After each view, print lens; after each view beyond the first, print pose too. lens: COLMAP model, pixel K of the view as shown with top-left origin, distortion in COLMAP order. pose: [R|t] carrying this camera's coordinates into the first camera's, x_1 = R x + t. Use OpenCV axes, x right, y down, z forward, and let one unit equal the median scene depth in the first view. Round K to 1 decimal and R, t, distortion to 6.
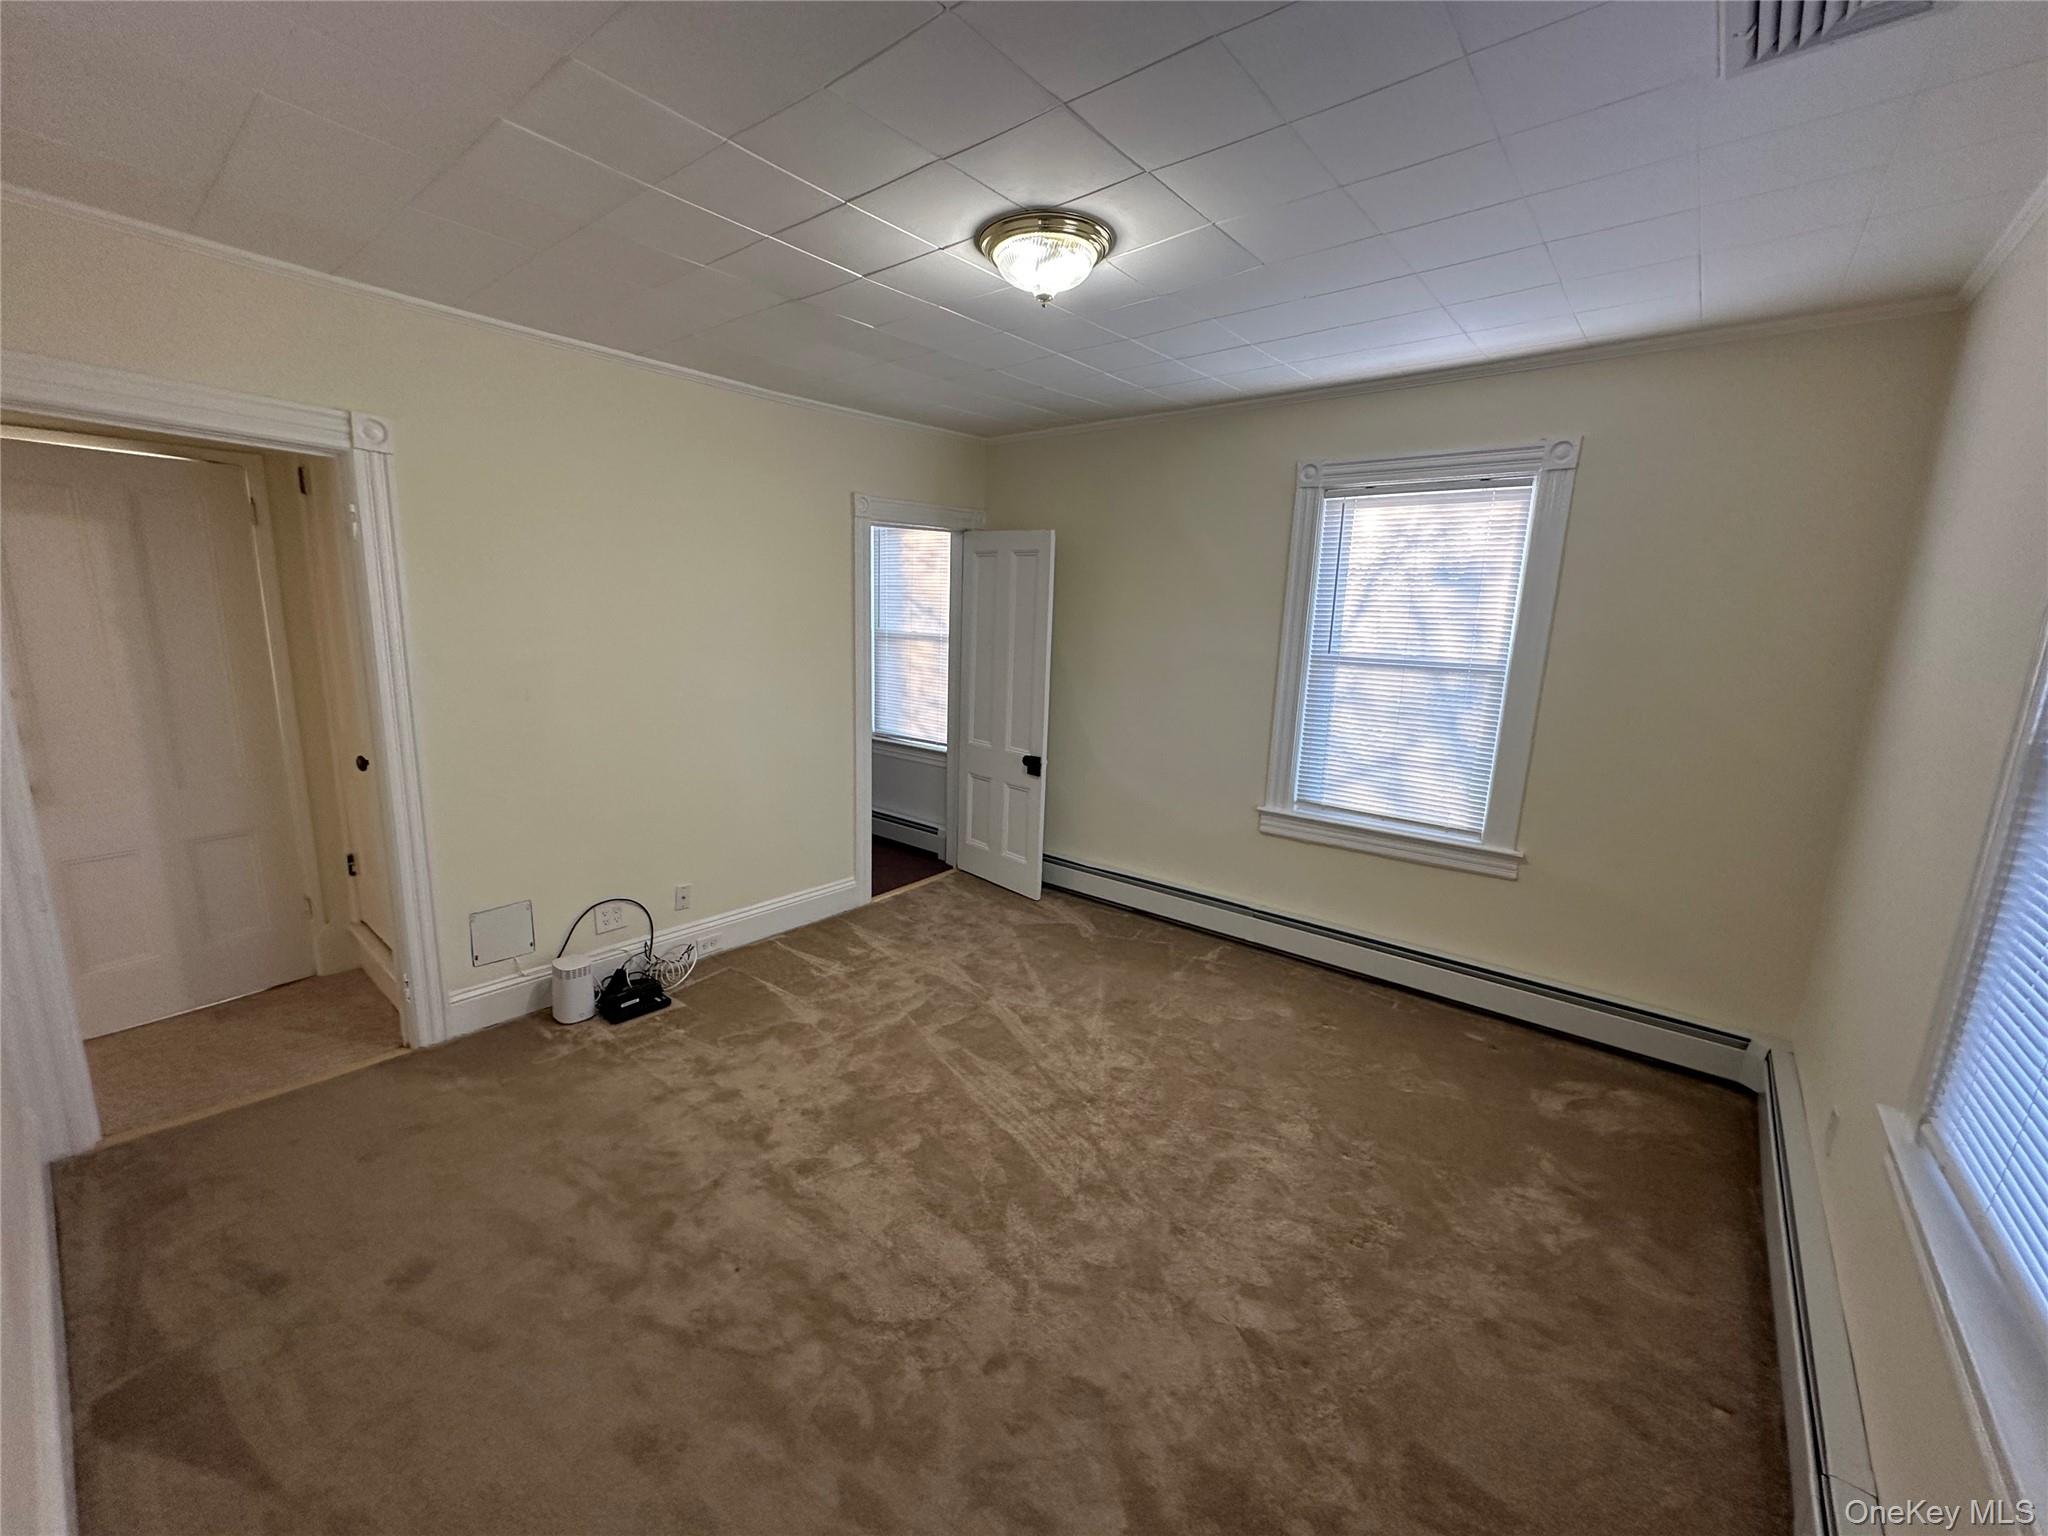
lens RADIAL K [[813.6, 0, 1010.2], [0, 813.6, 764.7], [0, 0, 1]] dist [-0.002539, 0.000955]
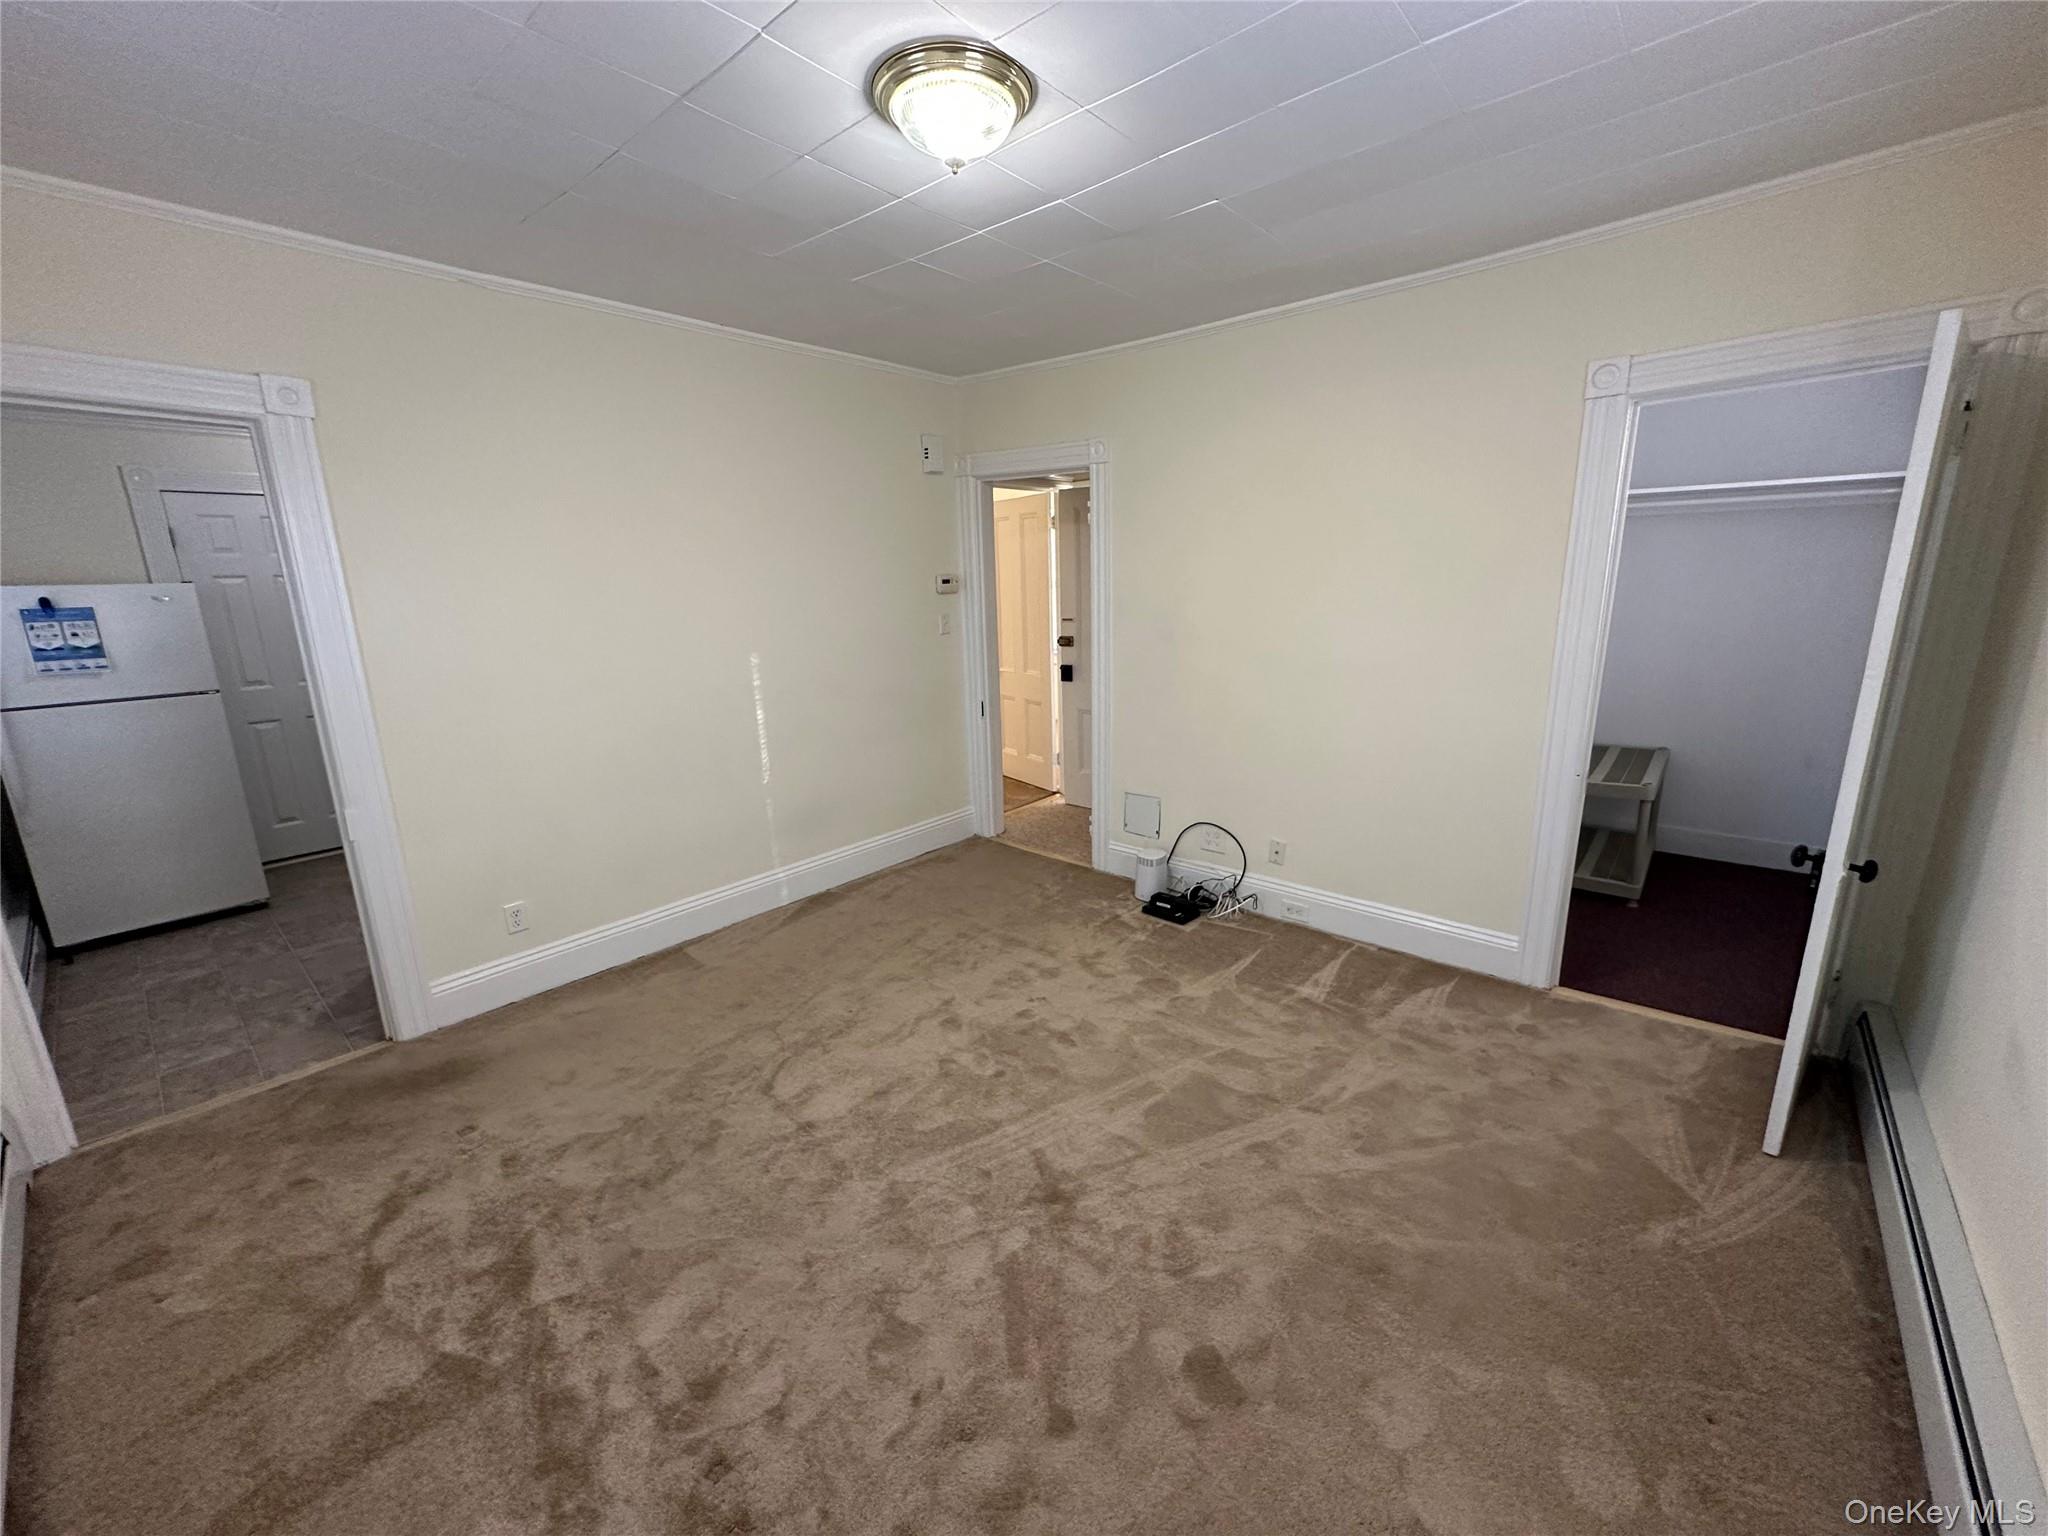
lens RADIAL K [[813.6, 0, 1021.0], [0, 813.6, 755.7], [0, 0, 1]] dist [-0.002539, 0.000955]
pose [[-0.017598, 0.188108, -0.981991, 0.604134], [-0.165677, 0.968017, 0.188401, -0.093380], [0.986023, 0.166009, 0.014130, 0.710996]]
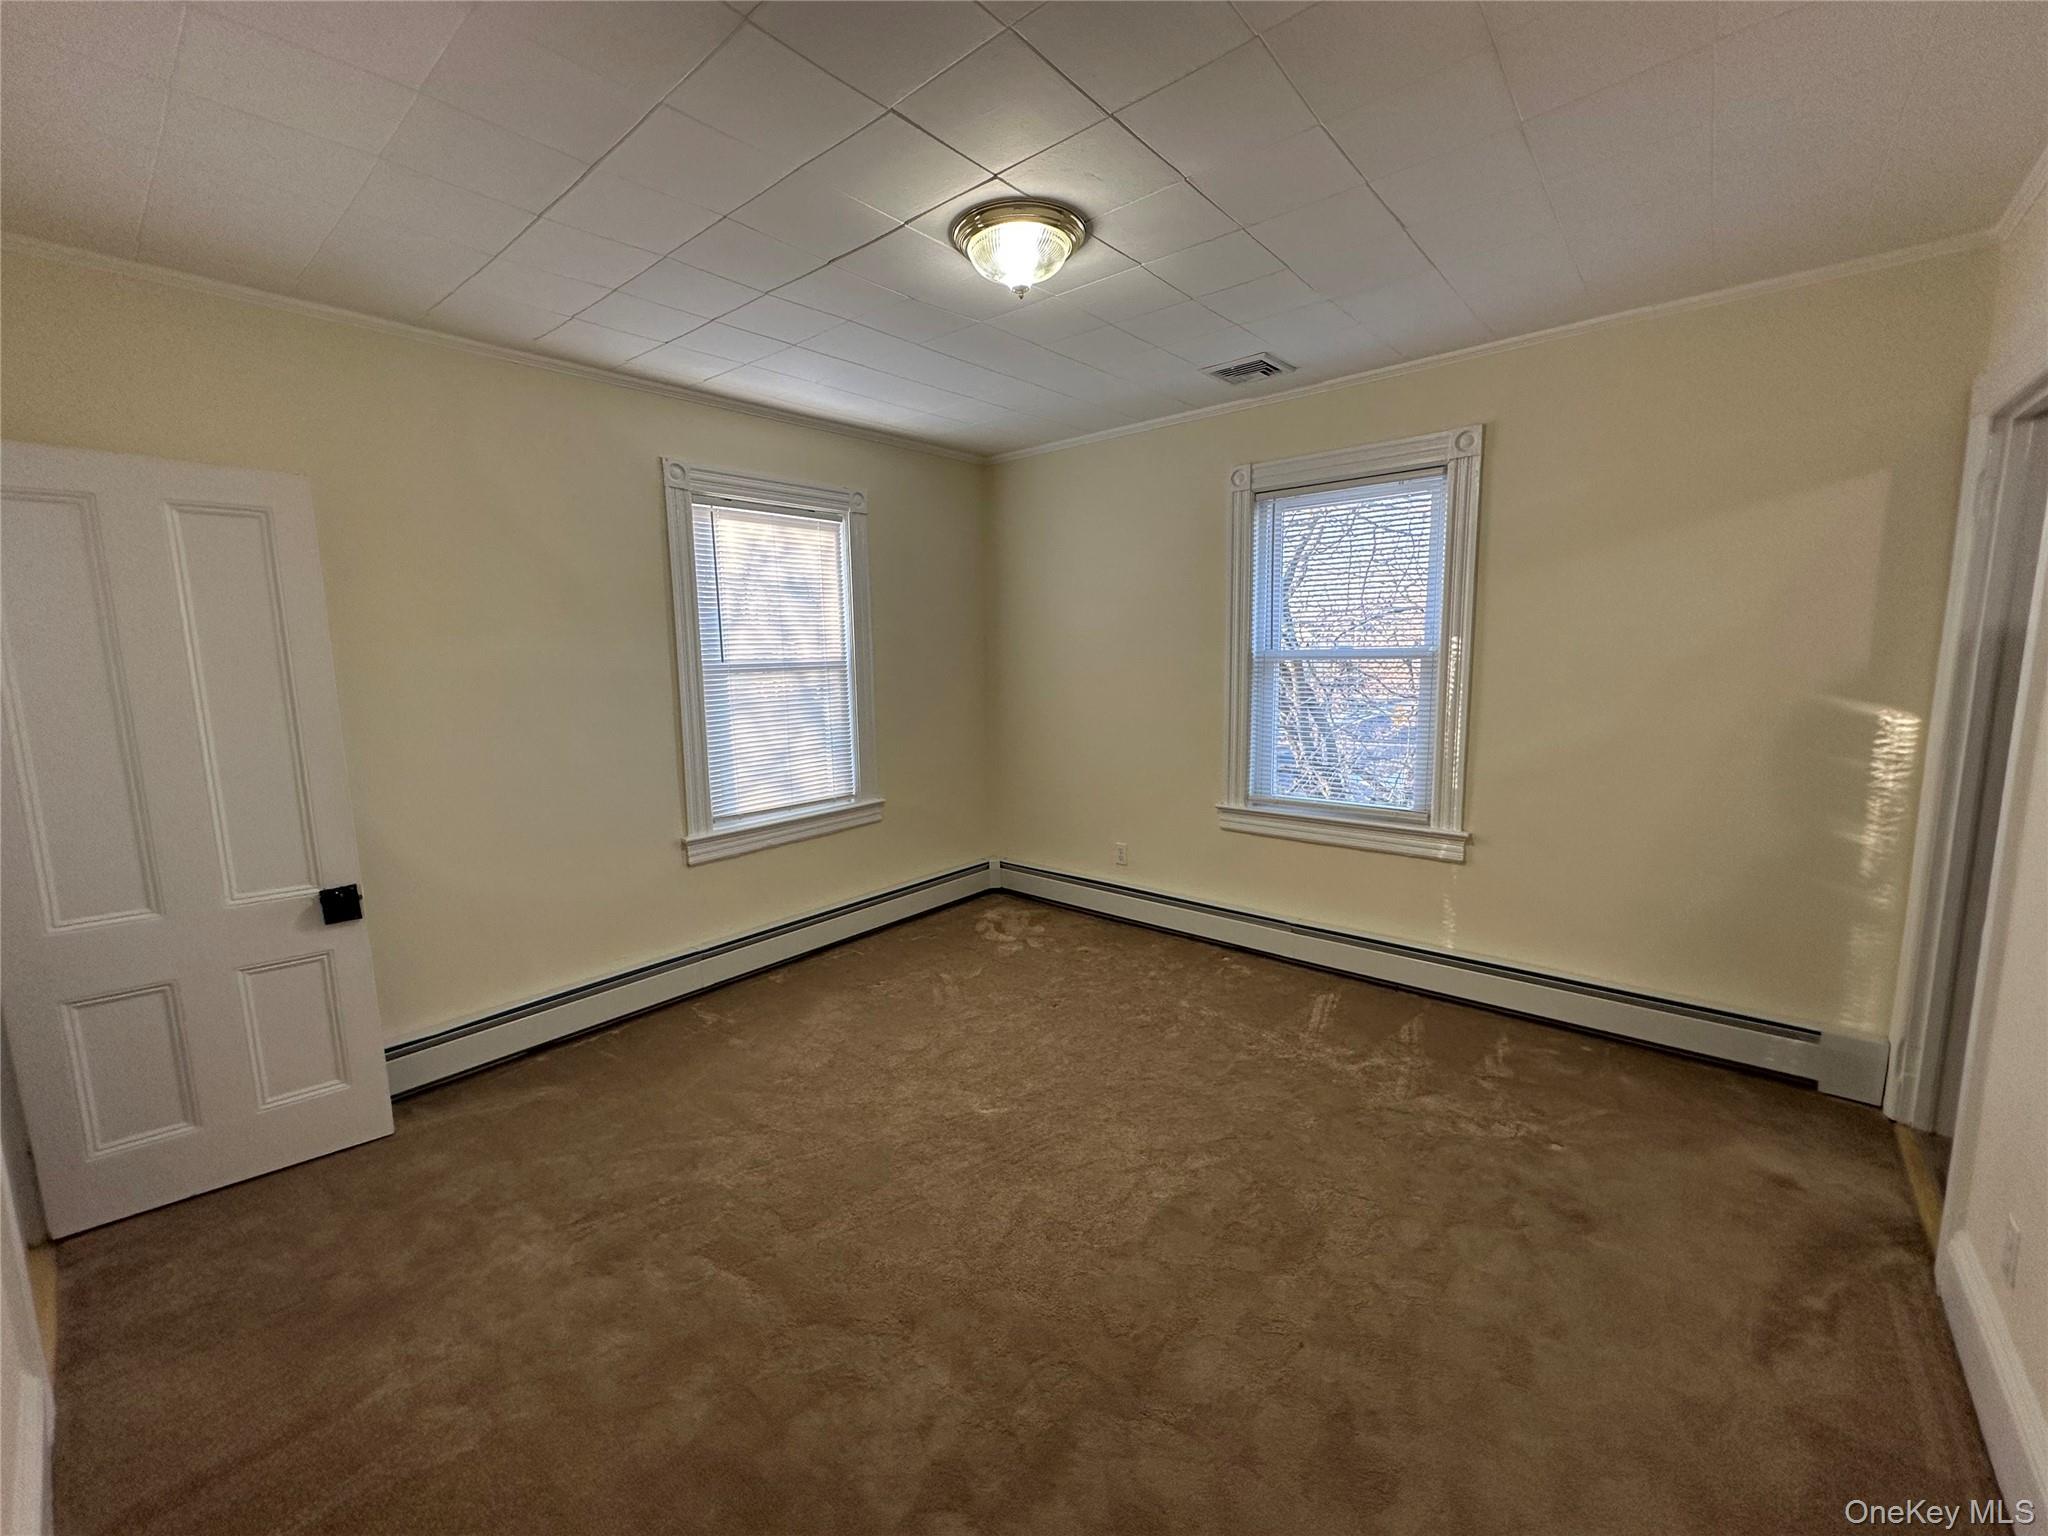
lens RADIAL K [[813.6, 0, 1027.7], [0, 813.6, 771.3], [0, 0, 1]] dist [-0.002539, 0.000955]
pose [[0.012145, -0.178656, 0.983837, -0.633275], [0.208677, 0.962698, 0.172241, -0.108658], [-0.977909, 0.203212, 0.048973, 0.650180]]
